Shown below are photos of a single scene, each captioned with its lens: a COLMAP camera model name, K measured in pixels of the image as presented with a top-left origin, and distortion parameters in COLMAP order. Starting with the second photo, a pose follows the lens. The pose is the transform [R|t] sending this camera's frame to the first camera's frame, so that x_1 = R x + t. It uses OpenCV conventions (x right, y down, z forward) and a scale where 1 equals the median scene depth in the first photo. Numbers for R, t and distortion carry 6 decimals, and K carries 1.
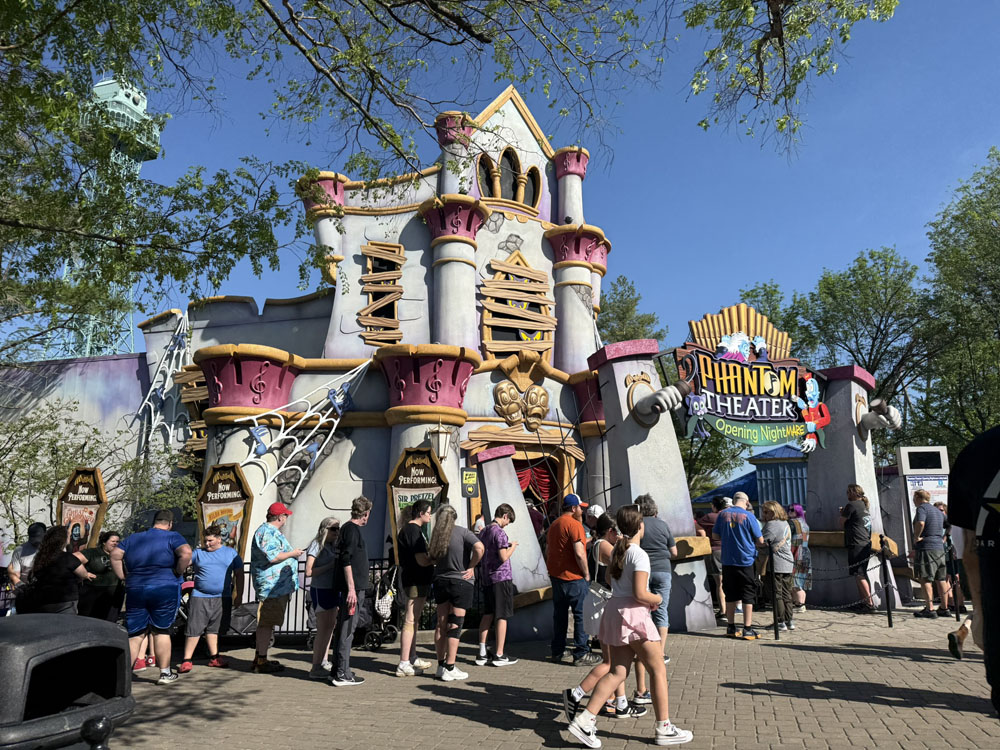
lens RADIAL K [[640.4, 0, 503.8], [0, 640.4, 375.1], [0, 0, 1]] dist [0.051443, -0.000264]
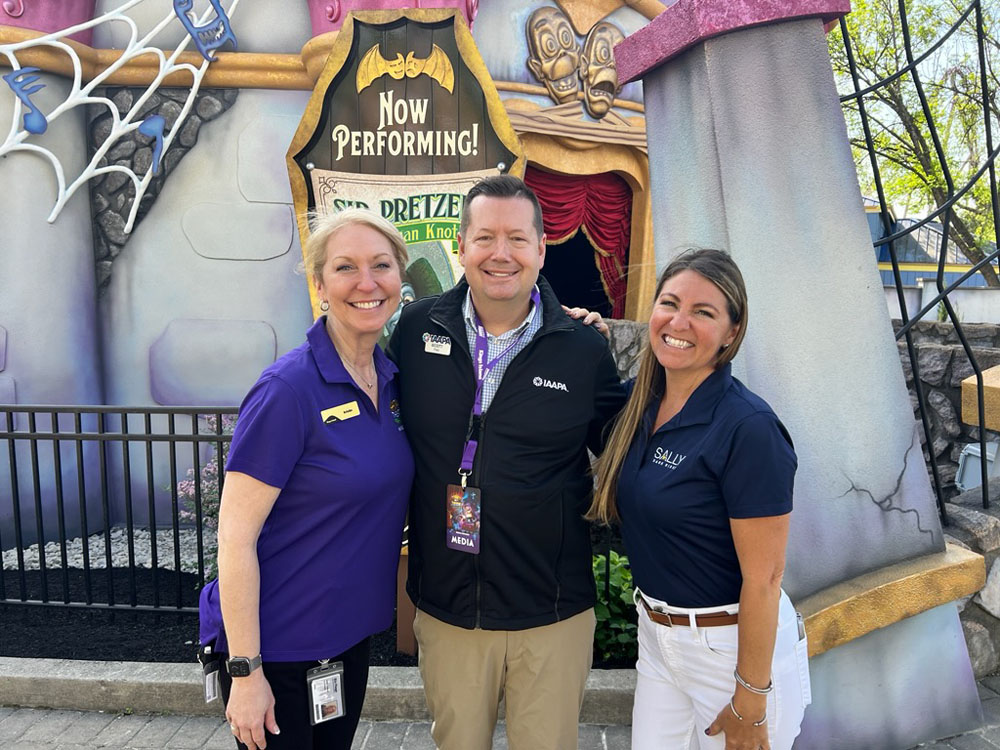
lens RADIAL K [[751.5, 0, 499.6], [0, 751.5, 377.5], [0, 0, 1]] dist [0.008570, 0.000993]
pose [[0.998828, 0.013356, 0.046518, -0.092967], [-0.028419, 0.939873, 0.340341, 0.127377], [-0.039175, -0.341264, 0.939151, 0.580405]]
